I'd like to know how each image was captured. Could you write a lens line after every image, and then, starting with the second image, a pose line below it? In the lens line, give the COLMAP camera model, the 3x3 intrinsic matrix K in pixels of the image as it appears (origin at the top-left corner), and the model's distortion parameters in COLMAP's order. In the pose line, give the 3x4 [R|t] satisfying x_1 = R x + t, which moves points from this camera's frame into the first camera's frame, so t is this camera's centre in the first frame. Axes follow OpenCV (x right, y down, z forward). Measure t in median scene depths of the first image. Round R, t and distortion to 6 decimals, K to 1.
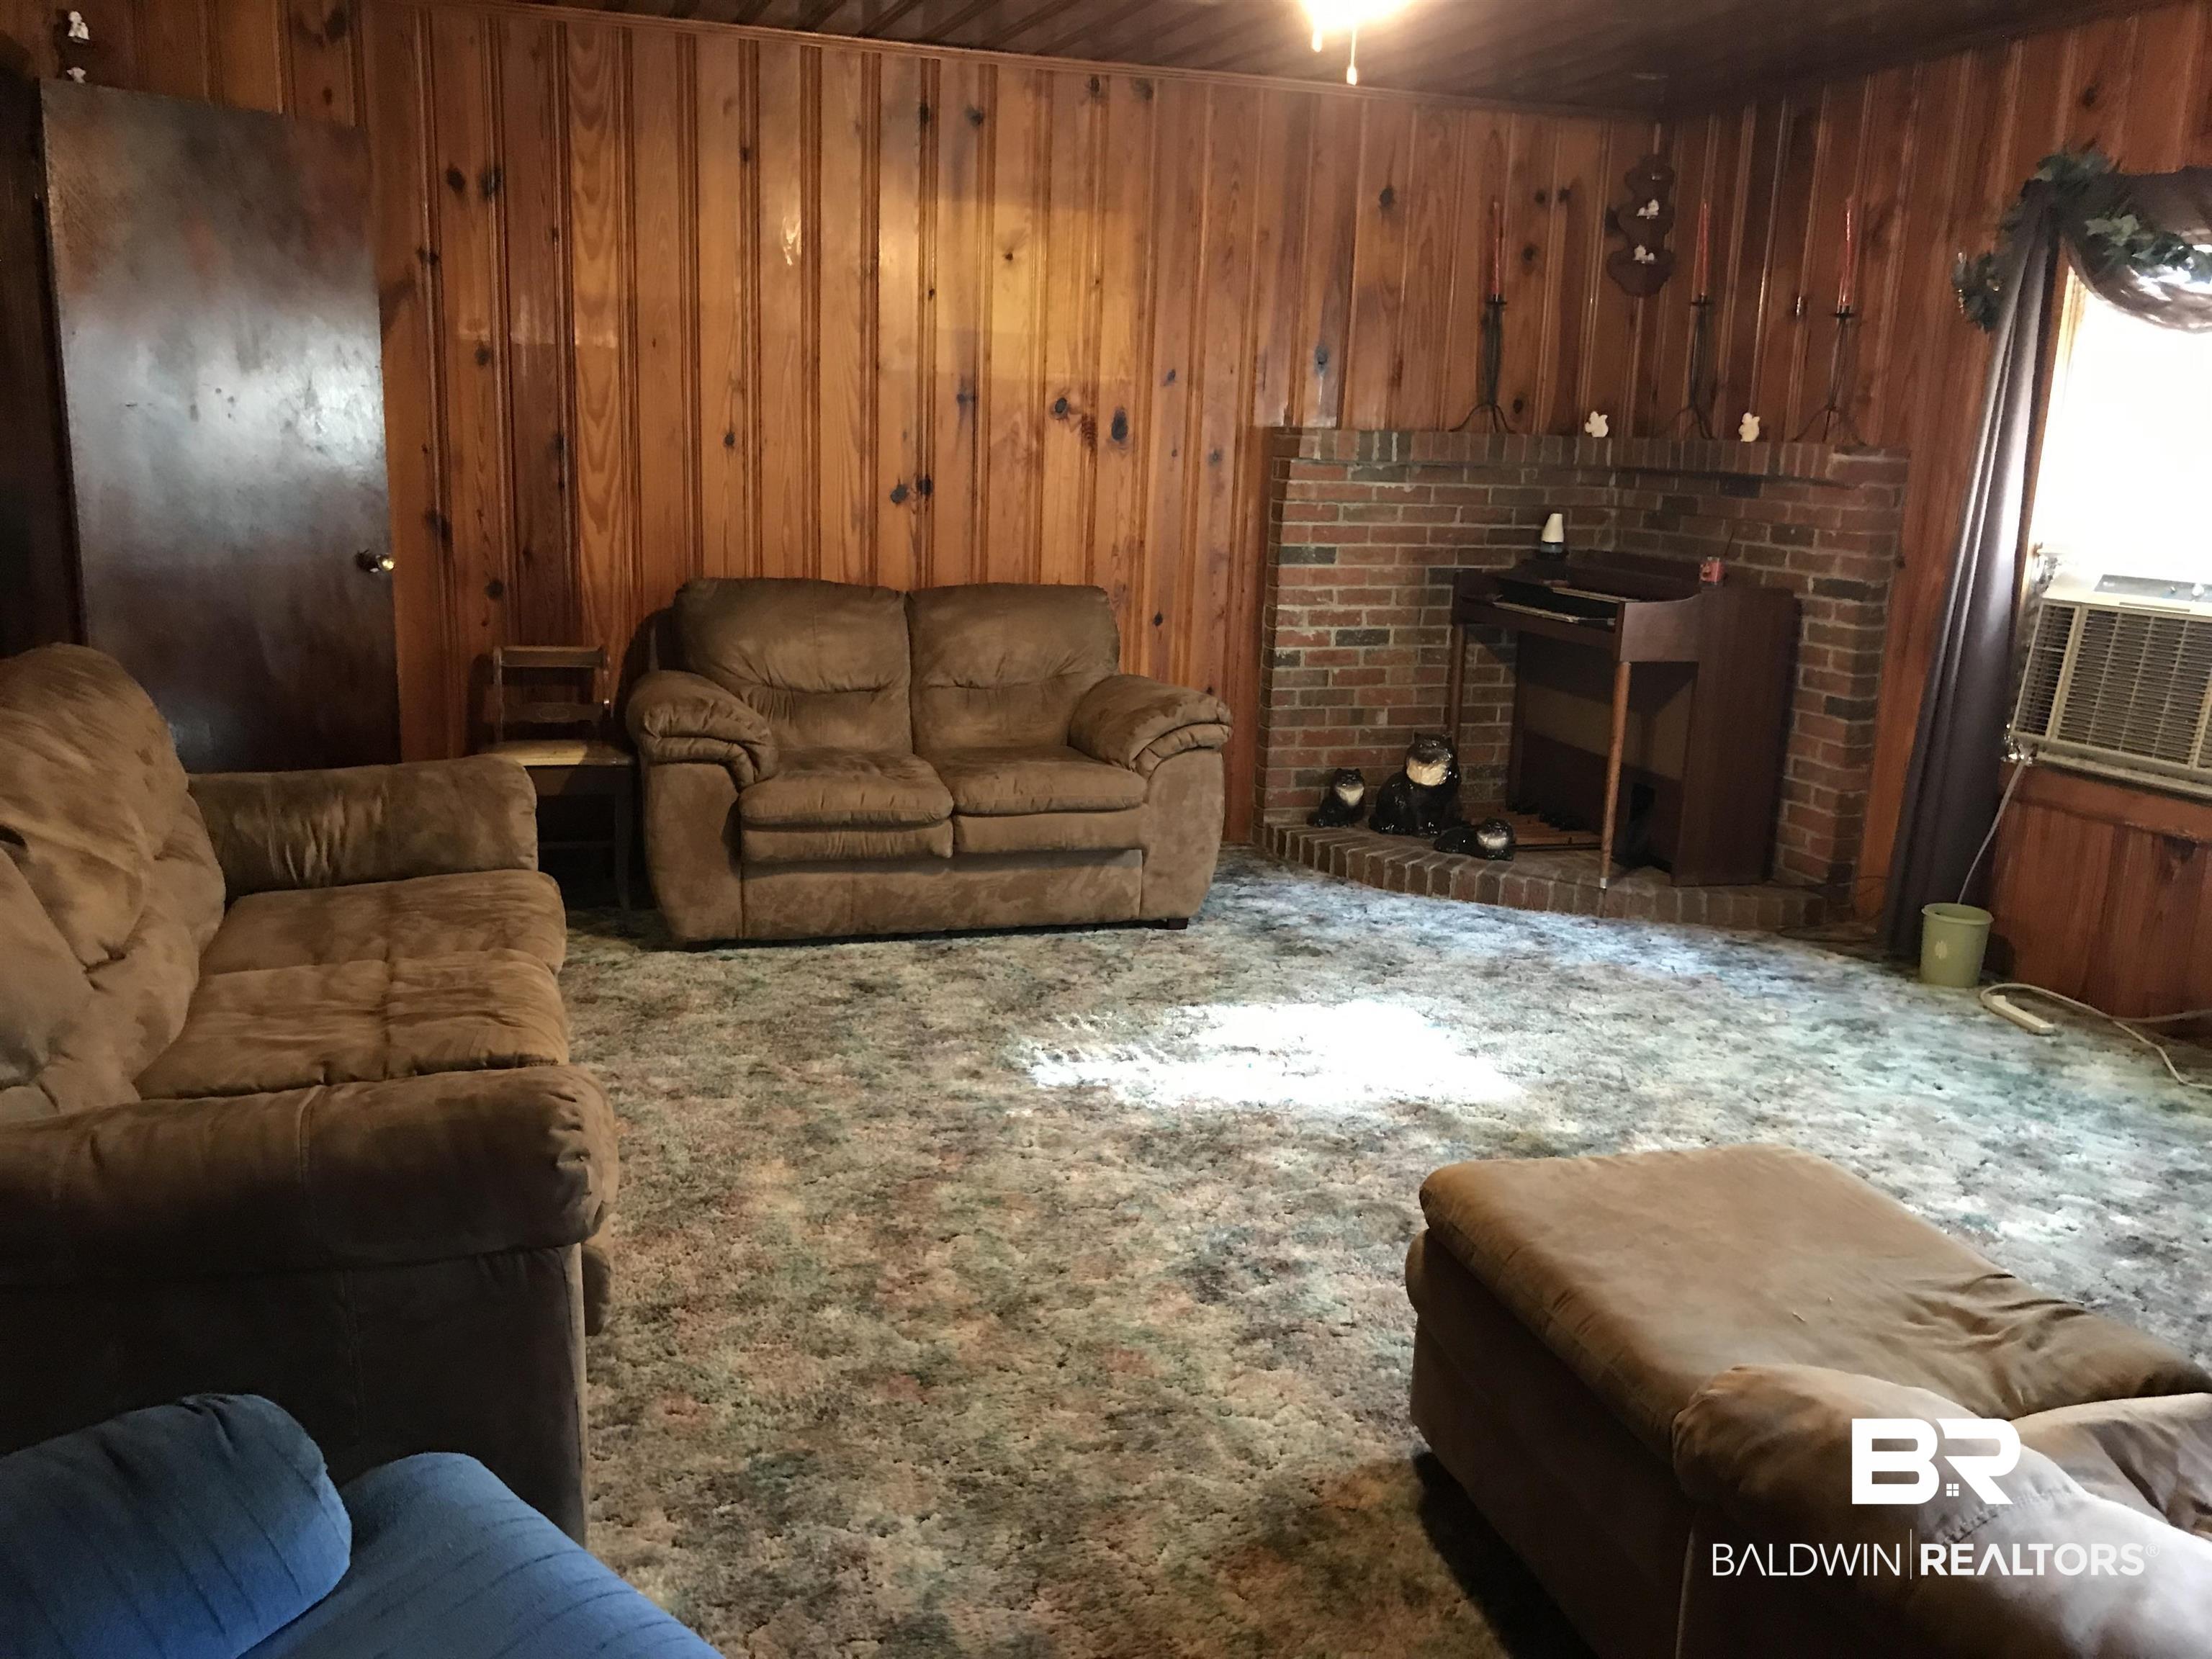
lens RADIAL K [[1819.0, 0, 1104.8], [0, 1819.0, 820.8], [0, 0, 1]] dist [0.015279, 0.004513]
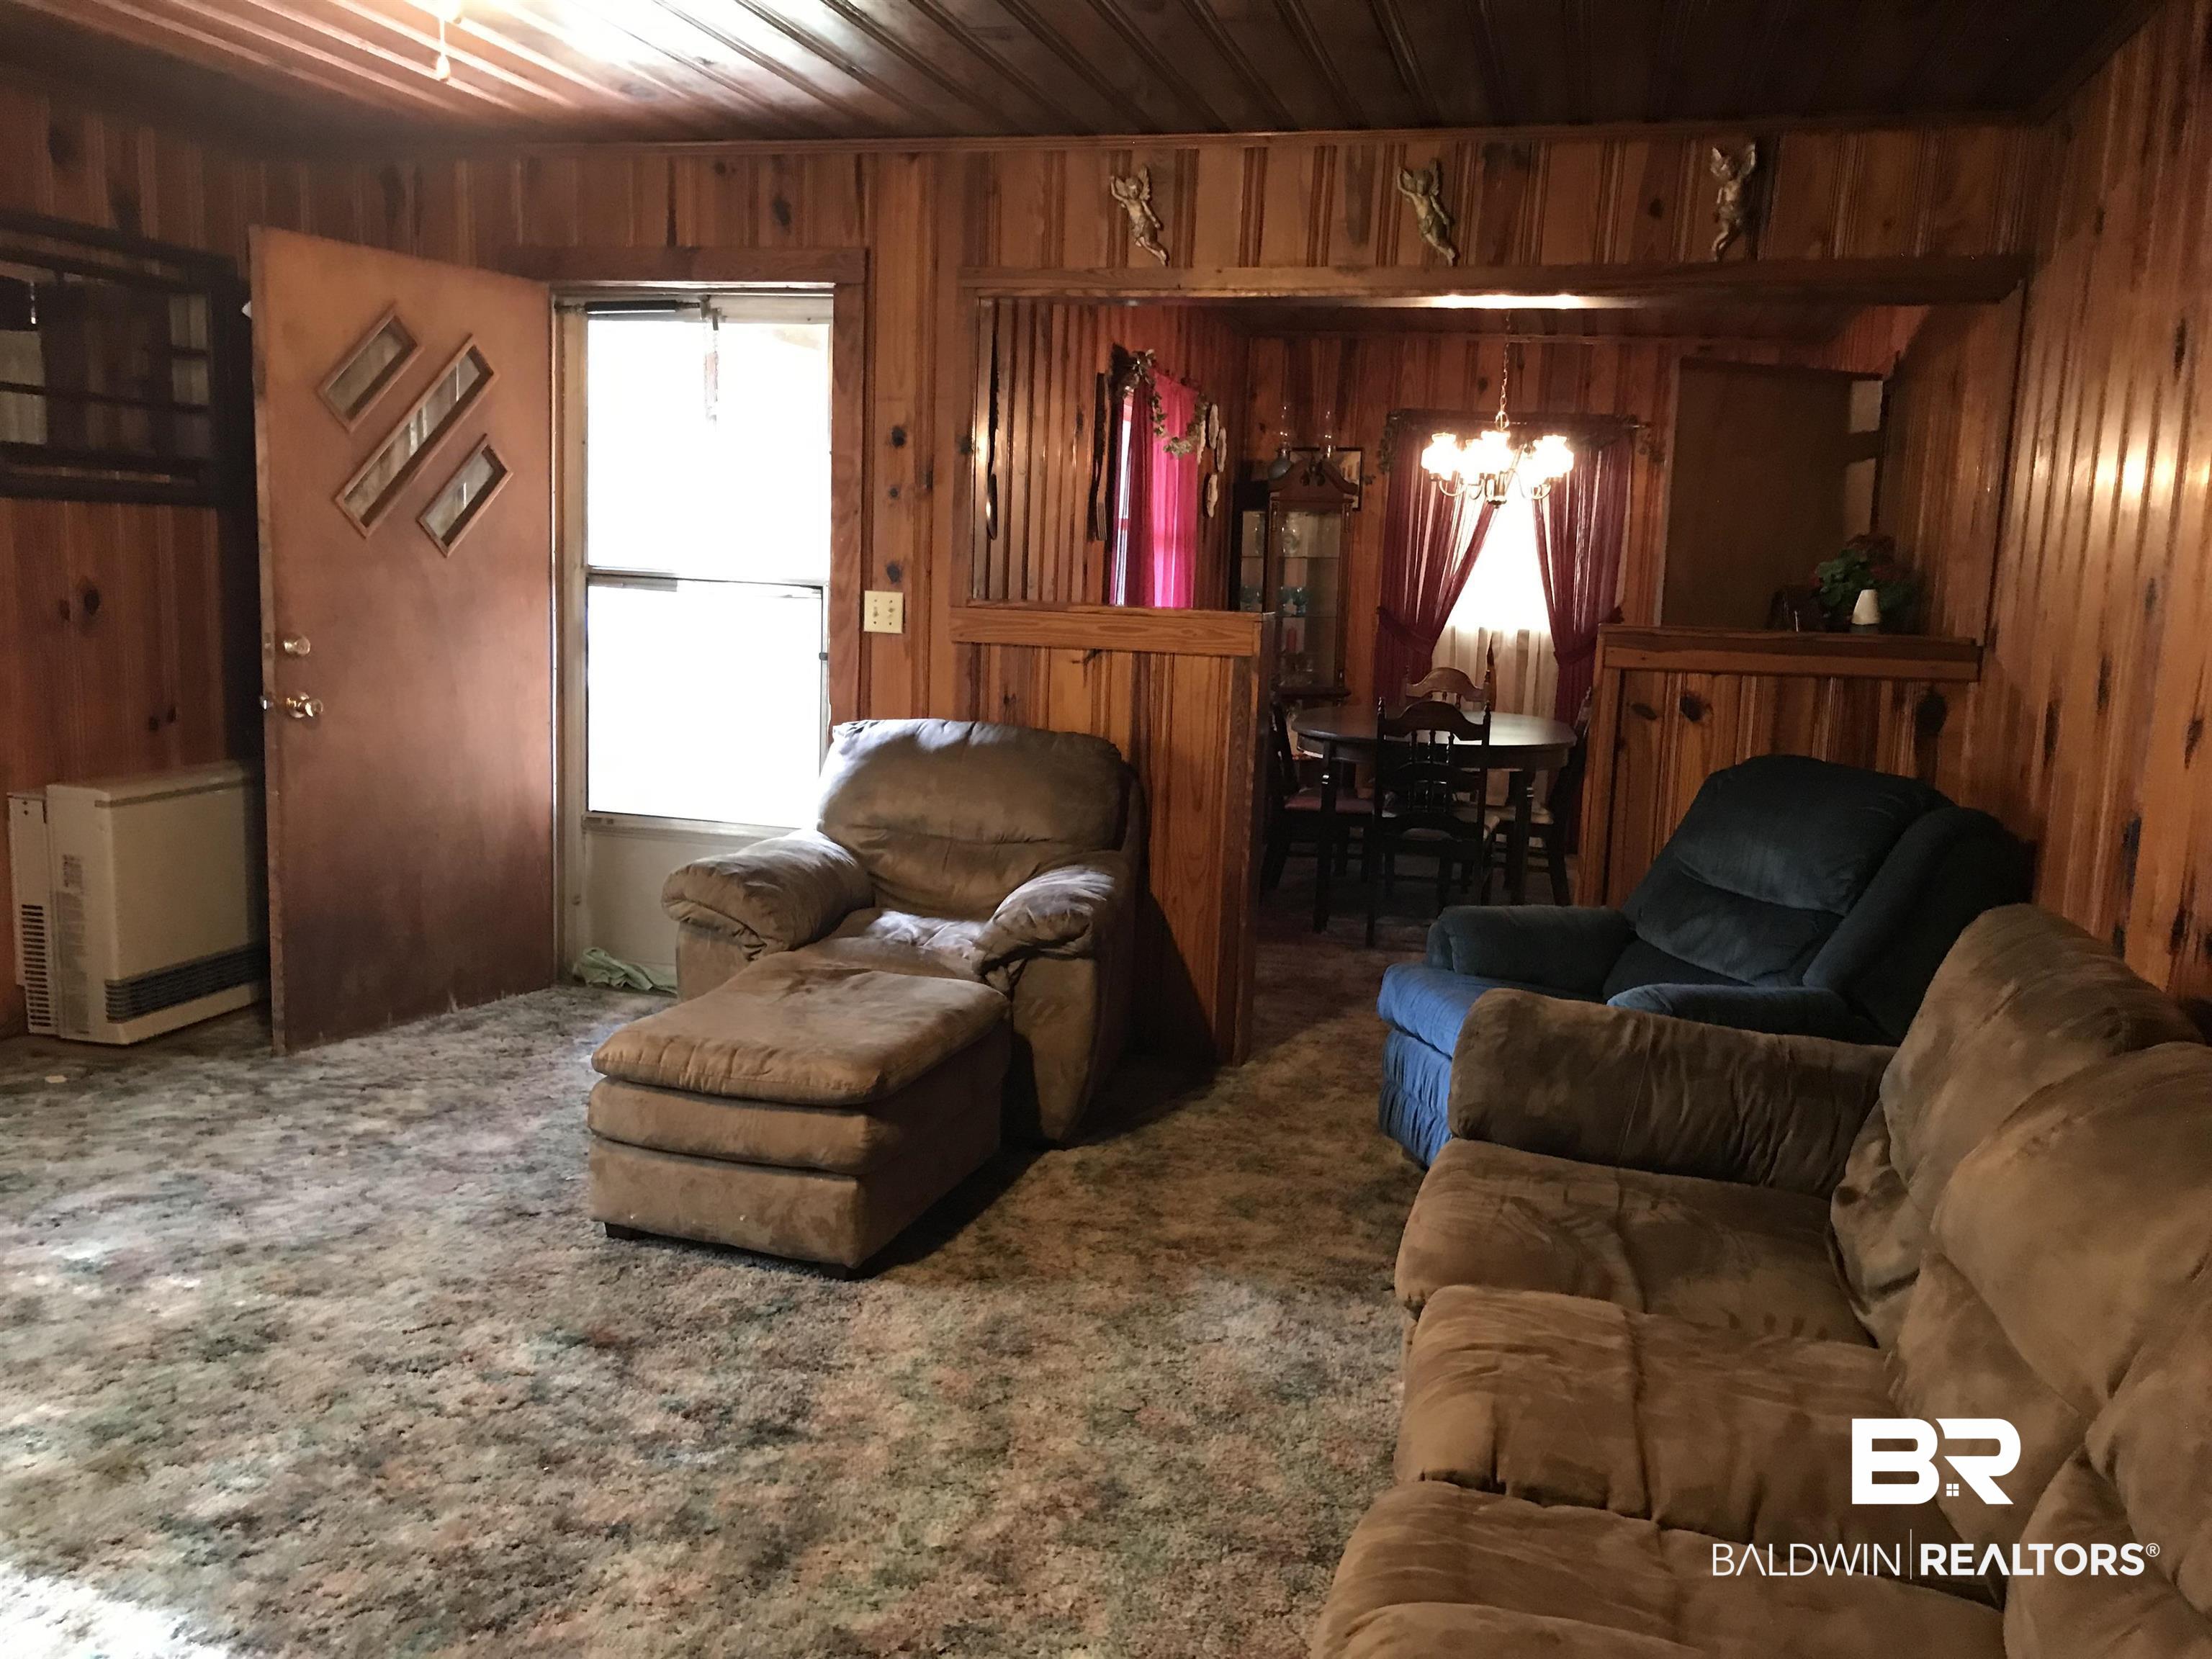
lens RADIAL K [[1819.0, 0, 1104.8], [0, 1819.0, 820.8], [0, 0, 1]] dist [0.015279, 0.004513]
pose [[-0.836440, -0.137842, 0.530441, -0.613577], [0.053552, 0.942667, 0.329410, -0.391457], [-0.545436, 0.303938, -0.781102, 1.739488]]
